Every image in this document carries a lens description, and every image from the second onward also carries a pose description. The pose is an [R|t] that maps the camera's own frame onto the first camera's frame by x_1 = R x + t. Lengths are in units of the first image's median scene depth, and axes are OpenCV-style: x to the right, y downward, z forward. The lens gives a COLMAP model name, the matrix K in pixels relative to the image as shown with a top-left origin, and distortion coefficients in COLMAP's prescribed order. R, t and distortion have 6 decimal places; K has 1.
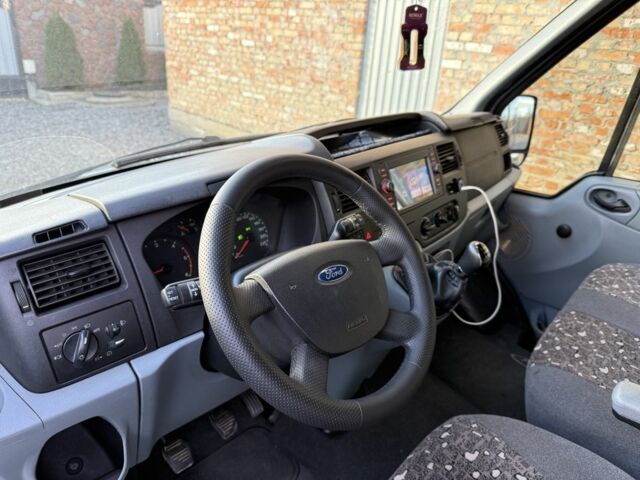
lens RADIAL K [[457.5, 0, 320.0], [0, 457.5, 240.0], [0, 0, 1]] dist [0.013208, -0.032159]
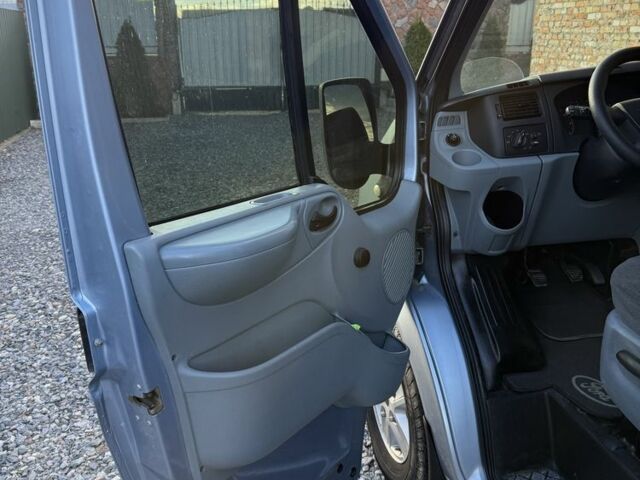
lens RADIAL K [[604.1, 0, 320.0], [0, 604.1, 240.0], [0, 0, 1]] dist [0.065554, -0.117833]
pose [[0.819616, 0.109683, -0.562316, 0.037709], [-0.167126, 0.984587, -0.051548, 0.109542], [0.547995, 0.136227, 0.825315, -0.191299]]
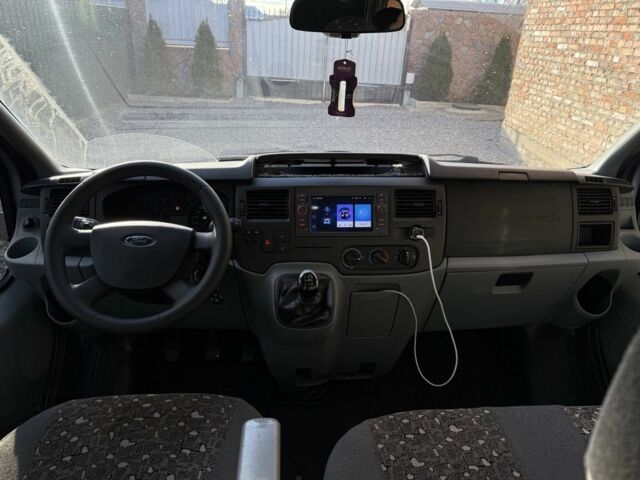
lens RADIAL K [[457.5, 0, 320.0], [0, 457.5, 240.0], [0, 0, 1]] dist [0.013208, -0.032159]
pose [[0.699973, 0.266525, -0.662573, 0.177955], [-0.282238, 0.955466, 0.086174, -0.028359], [0.656033, 0.126684, 0.744024, 0.029004]]
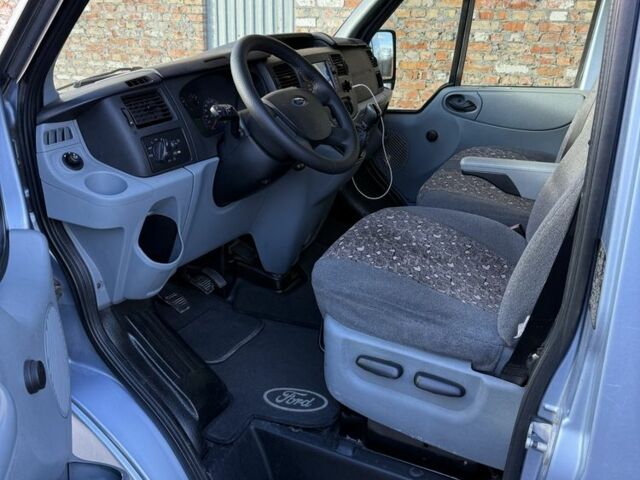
lens RADIAL K [[590.6, 0, 320.0], [0, 590.6, 240.0], [0, 0, 1]] dist [0.259525, -0.676580]
pose [[0.951885, -0.145372, 0.269783, -0.068903], [0.159162, 0.986801, -0.029842, 0.079536], [-0.261884, 0.071345, 0.962459, -0.136042]]
